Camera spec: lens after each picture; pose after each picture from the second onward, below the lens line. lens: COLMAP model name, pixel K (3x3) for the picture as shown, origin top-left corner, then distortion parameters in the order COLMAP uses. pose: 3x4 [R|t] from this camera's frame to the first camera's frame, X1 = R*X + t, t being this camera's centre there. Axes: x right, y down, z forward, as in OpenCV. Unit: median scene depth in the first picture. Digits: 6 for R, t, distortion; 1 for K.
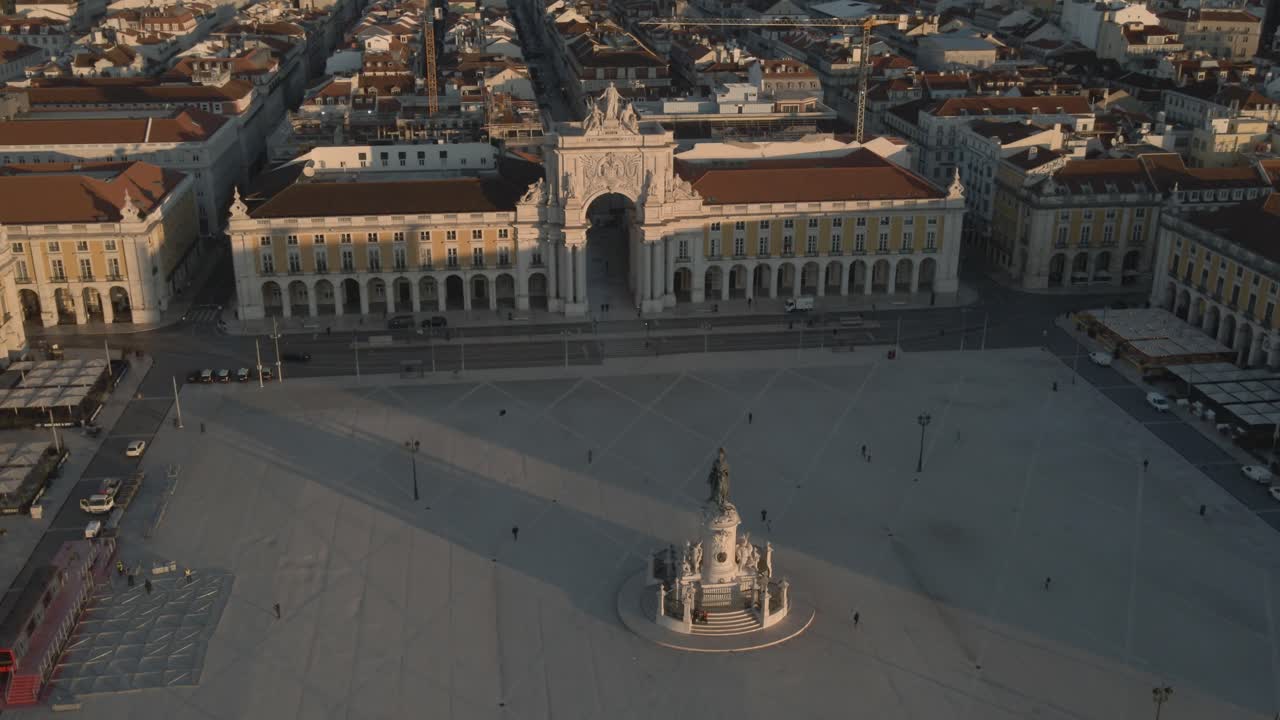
lens RADIAL K [[1251.5, 0, 636.5], [0, 1251.5, 378.8], [0, 0, 1]] dist [-0.032639, 0.129440]
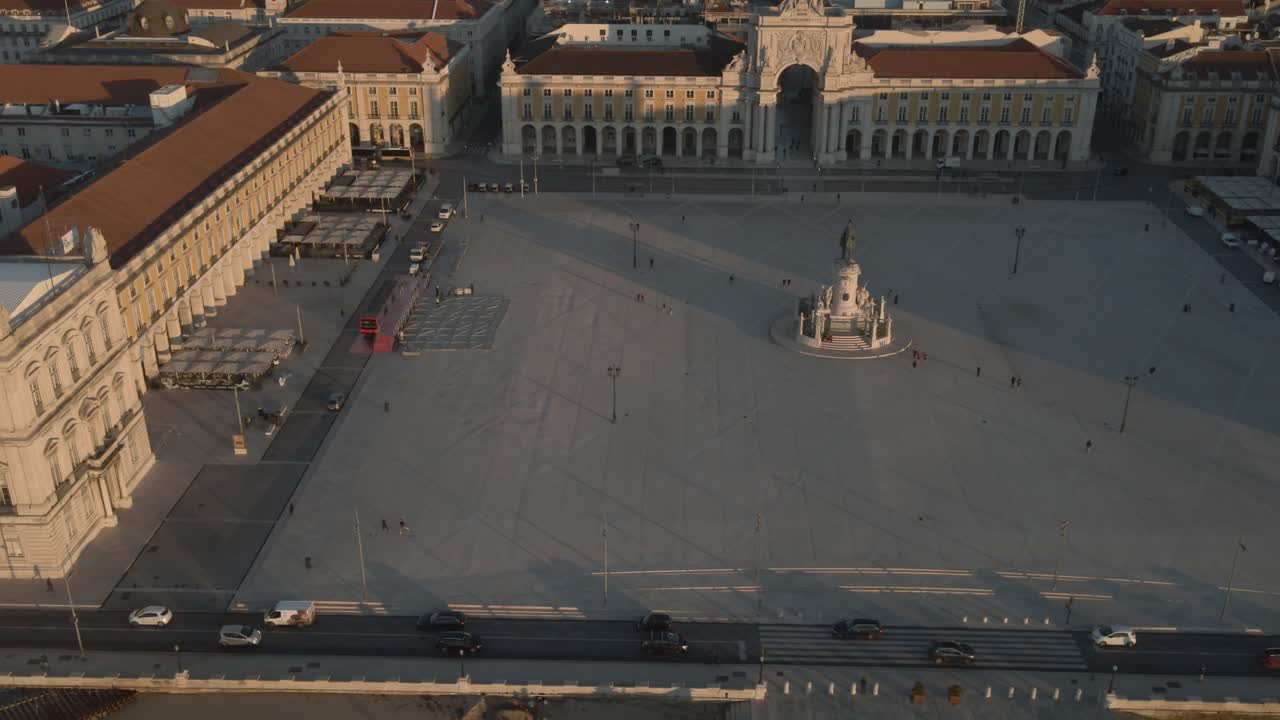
lens RADIAL K [[1241.6, 0, 640.9], [0, 1241.6, 374.1], [0, 0, 1]] dist [-0.006328, 0.071684]
pose [[0.985581, 0.070354, -0.153882, 0.035994], [-0.061563, 0.996227, 0.061172, 0.091554], [0.157605, -0.050816, 0.986194, -0.255123]]
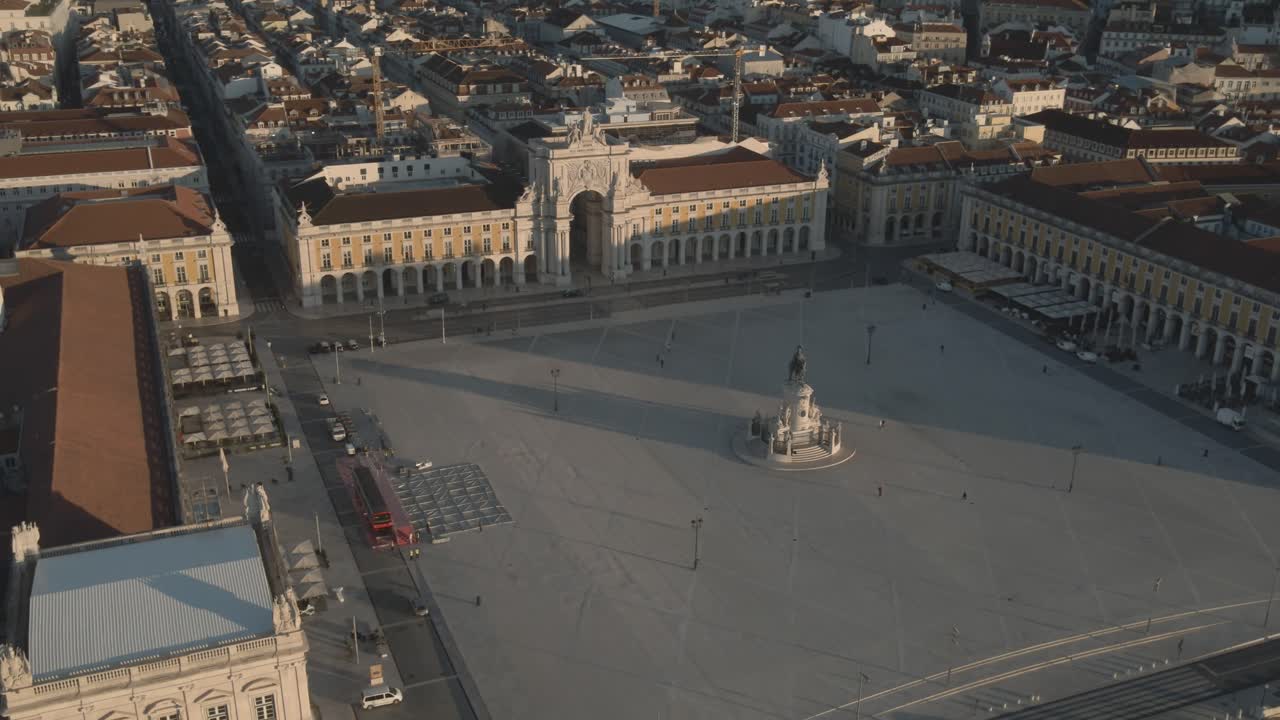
lens RADIAL K [[1251.5, 0, 636.5], [0, 1251.5, 378.8], [0, 0, 1]] dist [-0.032639, 0.129440]
pose [[0.966595, -0.088821, 0.240427, -0.301522], [0.086559, 0.996047, 0.019972, 0.027588], [-0.241250, 0.001506, 0.970462, -0.292916]]
